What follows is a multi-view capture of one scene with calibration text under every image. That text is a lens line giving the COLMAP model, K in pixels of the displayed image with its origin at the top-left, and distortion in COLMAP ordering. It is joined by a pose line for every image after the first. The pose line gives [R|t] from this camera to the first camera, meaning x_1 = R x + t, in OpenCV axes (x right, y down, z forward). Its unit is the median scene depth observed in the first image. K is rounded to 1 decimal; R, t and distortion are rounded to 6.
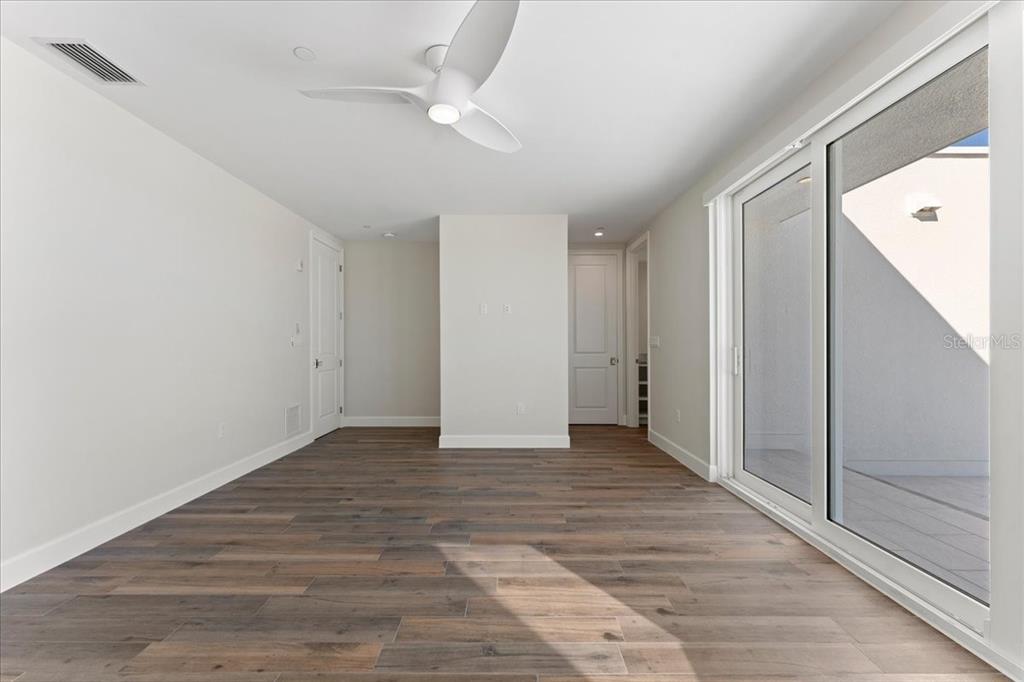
lens RADIAL K [[410.8, 0, 512.3], [0, 410.8, 342.9], [0, 0, 1]] dist [0.002801, -0.001795]
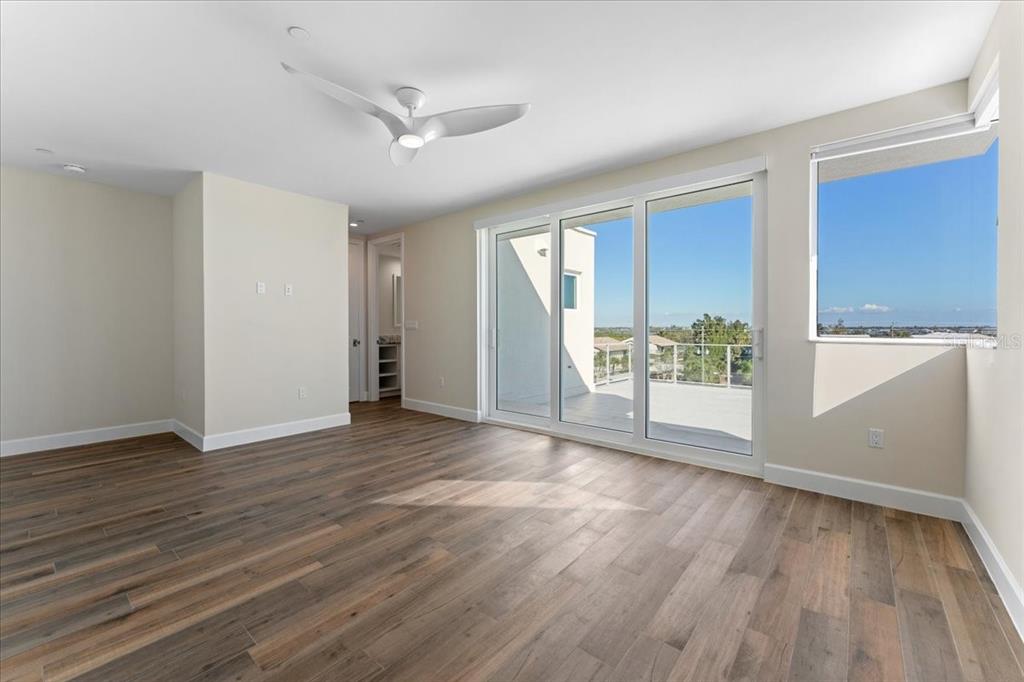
lens RADIAL K [[410.8, 0, 512.7], [0, 410.8, 336.3], [0, 0, 1]] dist [0.002801, -0.001795]
pose [[0.640364, -0.015865, 0.767908, -0.677448], [-0.003218, 0.999722, 0.023339, 0.000068], [-0.768065, -0.017417, 0.640135, -0.021358]]
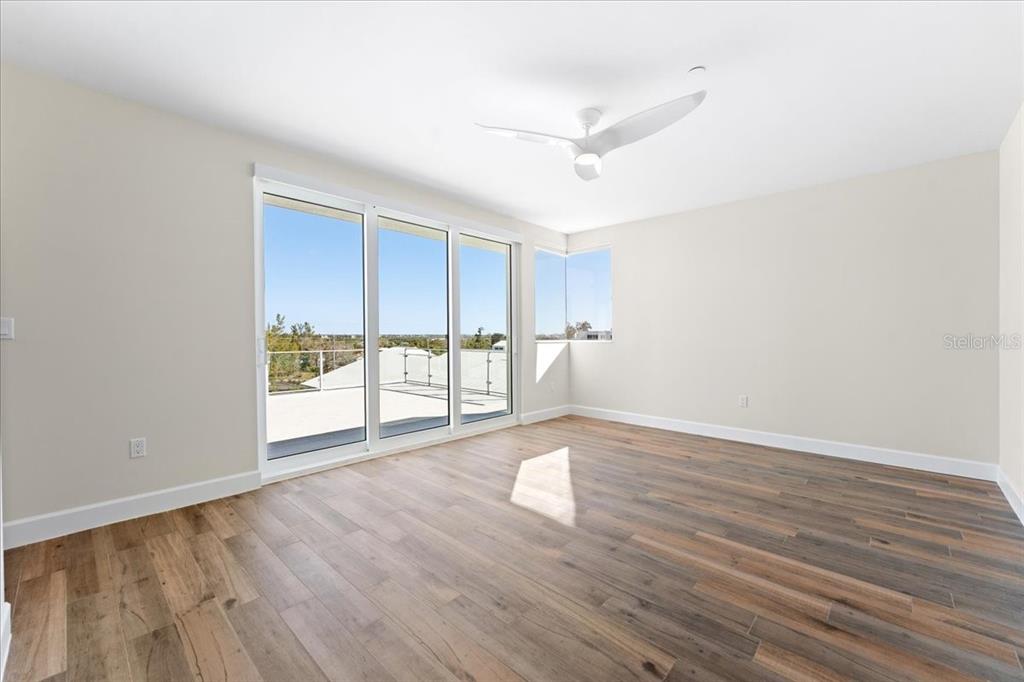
lens RADIAL K [[410.8, 0, 508.1], [0, 410.8, 335.0], [0, 0, 1]] dist [0.002801, -0.001795]
pose [[-0.722578, 0.000263, 0.691289, -0.655340], [-0.003728, 0.999984, -0.004278, 0.007900], [-0.691279, -0.005668, -0.722566, 1.581596]]
